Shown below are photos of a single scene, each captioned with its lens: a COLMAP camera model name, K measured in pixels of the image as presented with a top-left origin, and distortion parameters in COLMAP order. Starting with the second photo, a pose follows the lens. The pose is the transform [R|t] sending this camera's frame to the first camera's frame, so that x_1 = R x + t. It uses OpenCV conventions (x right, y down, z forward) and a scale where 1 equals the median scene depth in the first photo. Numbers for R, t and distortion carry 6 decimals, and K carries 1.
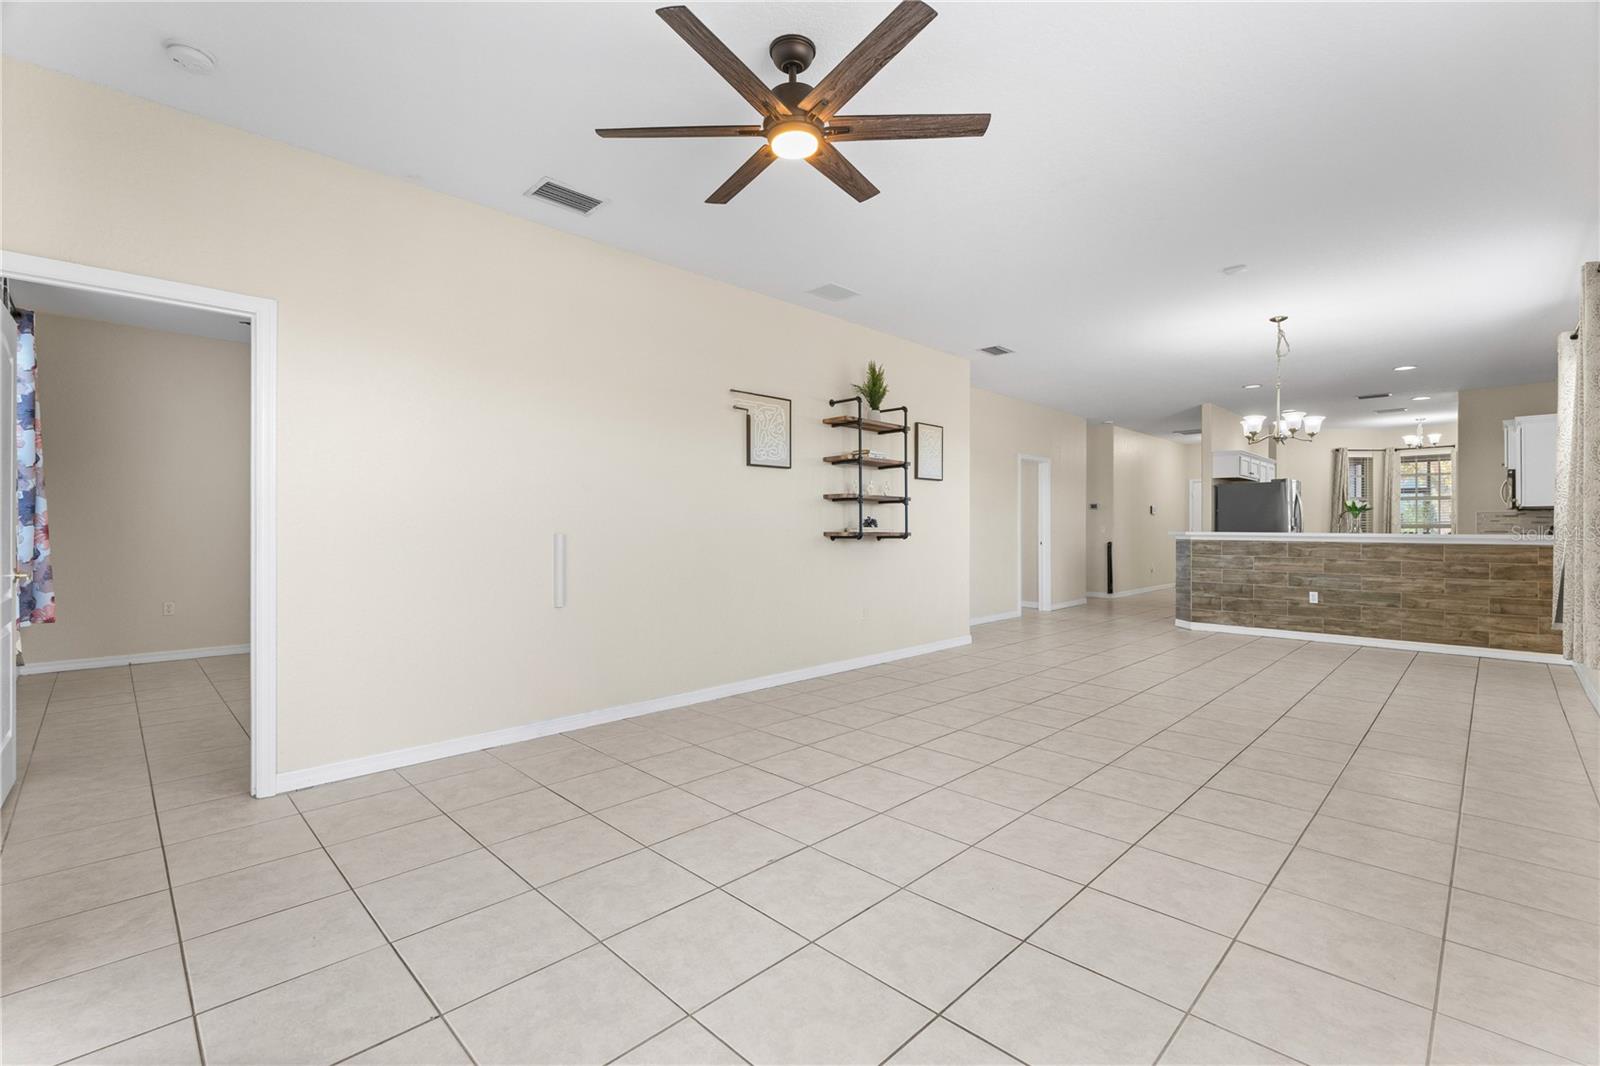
lens RADIAL K [[699.6, 0, 800.4], [0, 699.6, 529.8], [0, 0, 1]] dist [-0.002911, -0.000236]
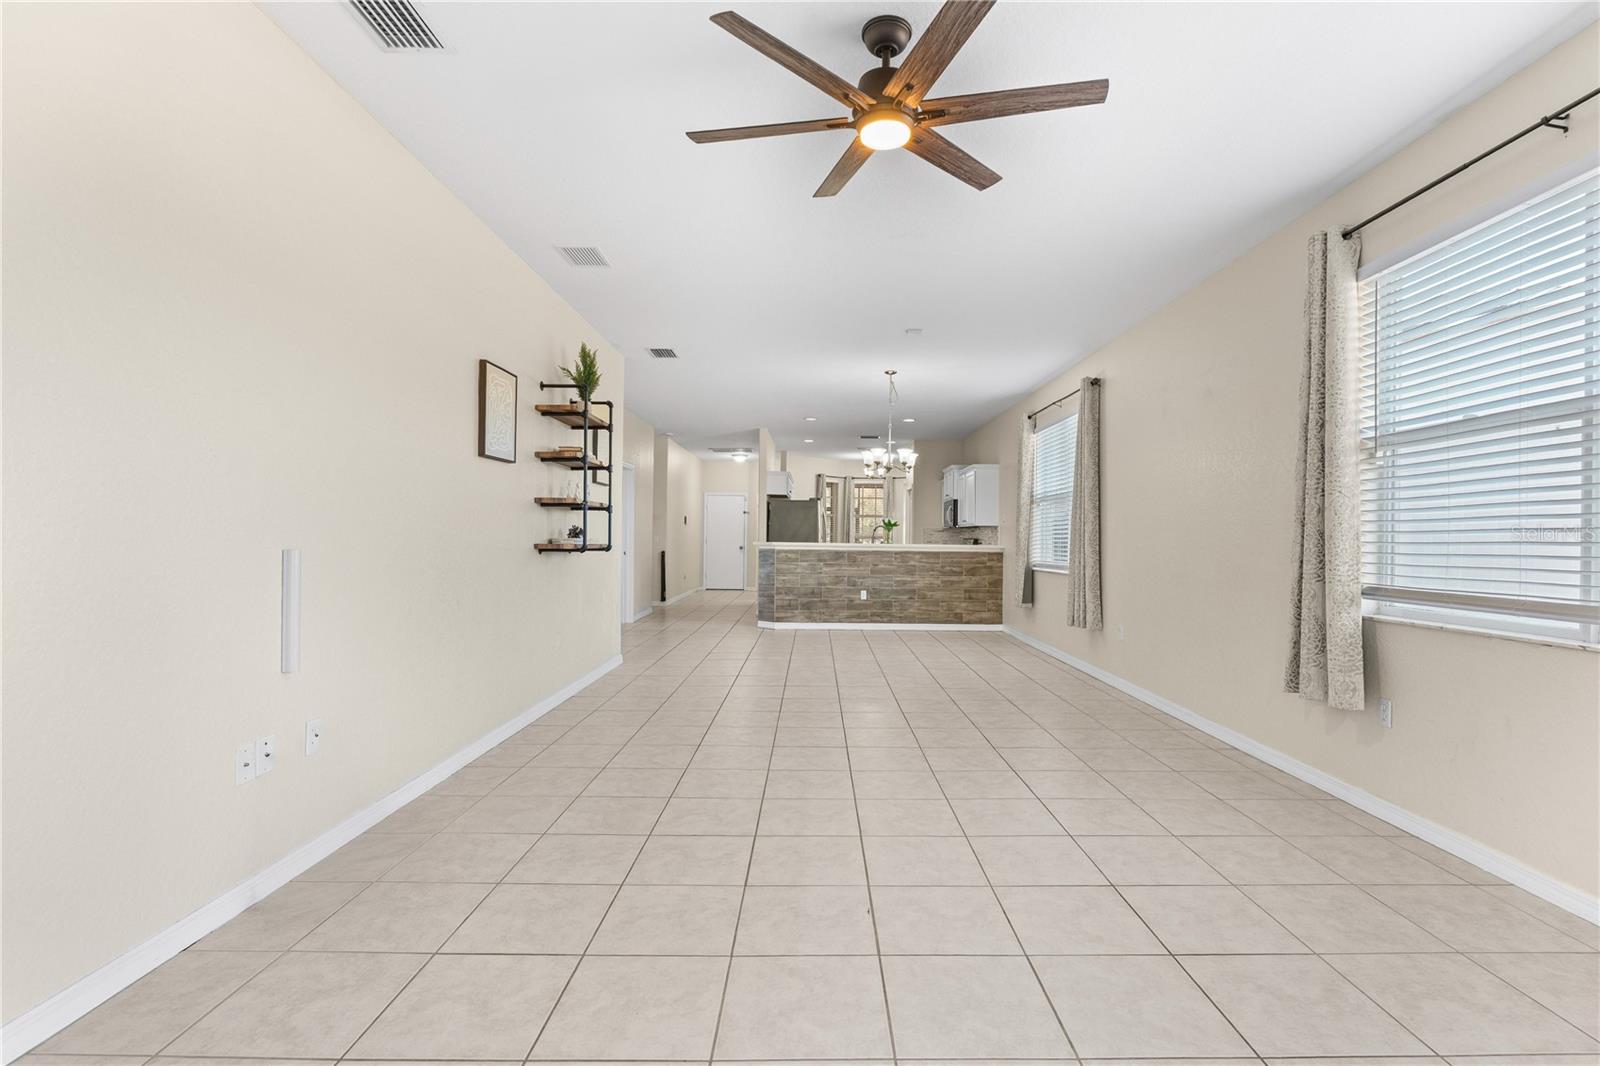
lens RADIAL K [[738.0, 0, 822.8], [0, 738.0, 534.8], [0, 0, 1]] dist [-0.002752, 0.000070]
pose [[0.701760, 0.007784, 0.712371, -0.264457], [-0.005911, 0.999970, -0.005103, -0.003810], [-0.712389, -0.000630, 0.701784, 0.126981]]
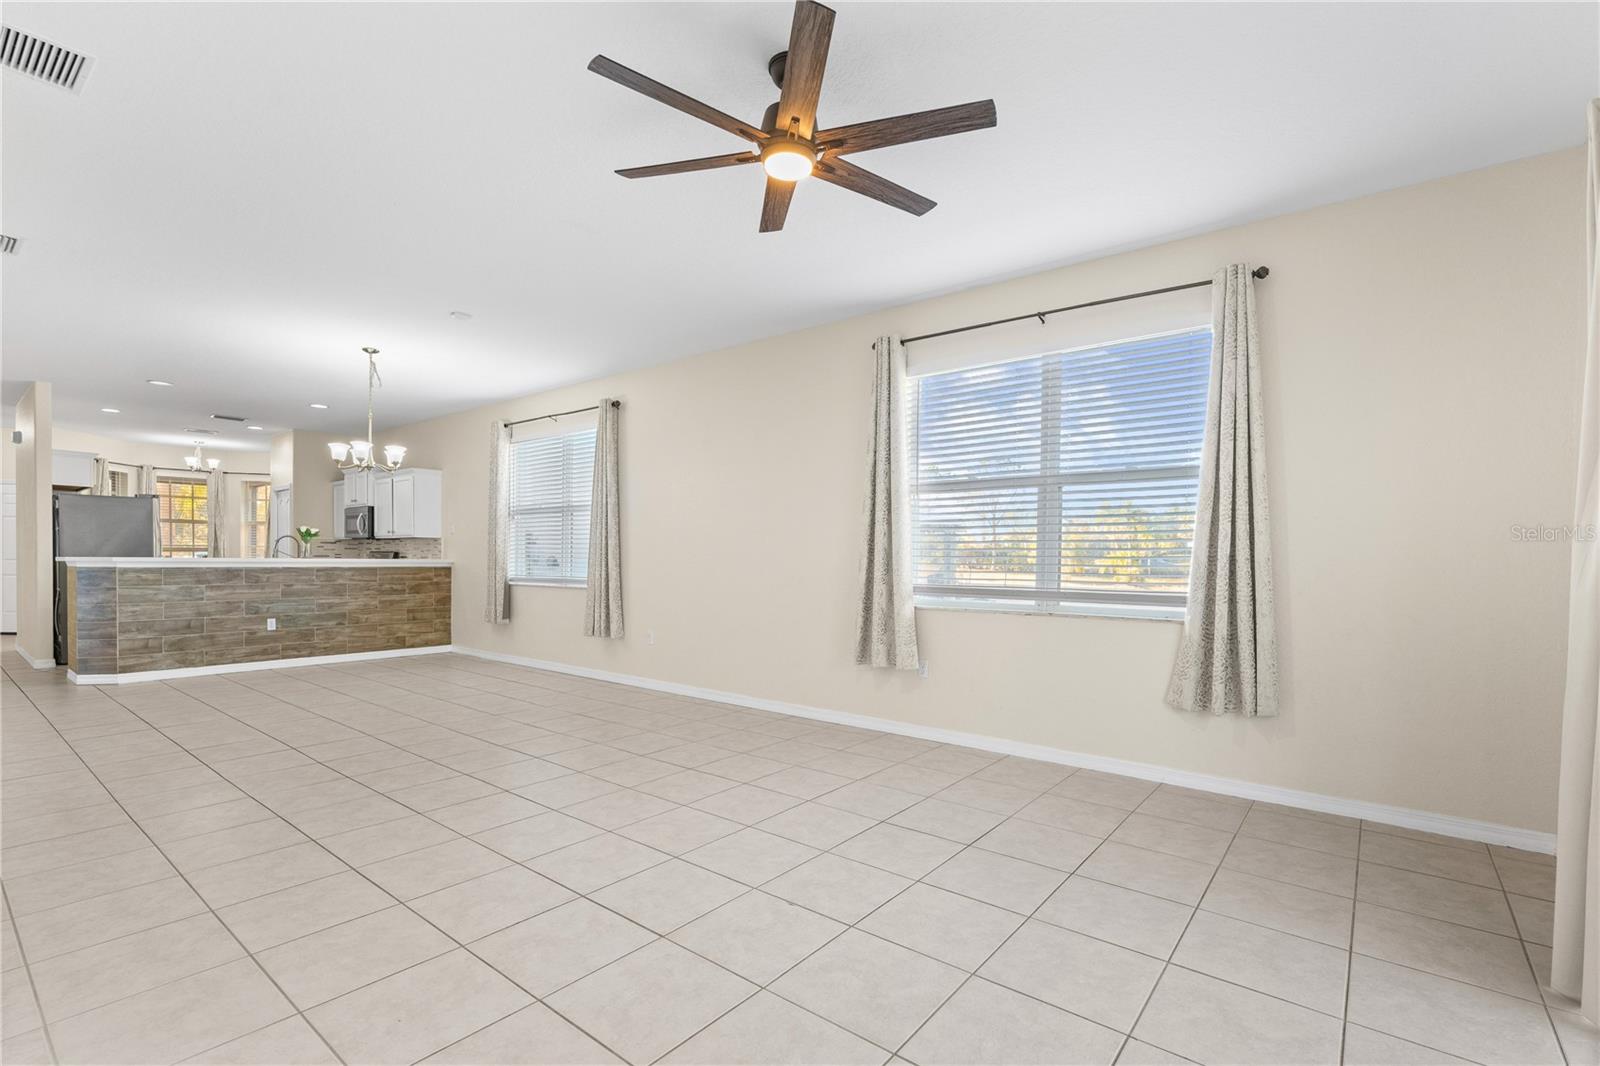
lens RADIAL K [[728.0, 0, 805.9], [0, 728.0, 574.2], [0, 0, 1]] dist [-0.001956, -0.000014]
pose [[-0.104347, -0.027489, 0.994161, -0.356548], [-0.005122, 0.999620, 0.027102, -0.004554], [-0.994528, -0.002264, -0.104448, 0.372885]]
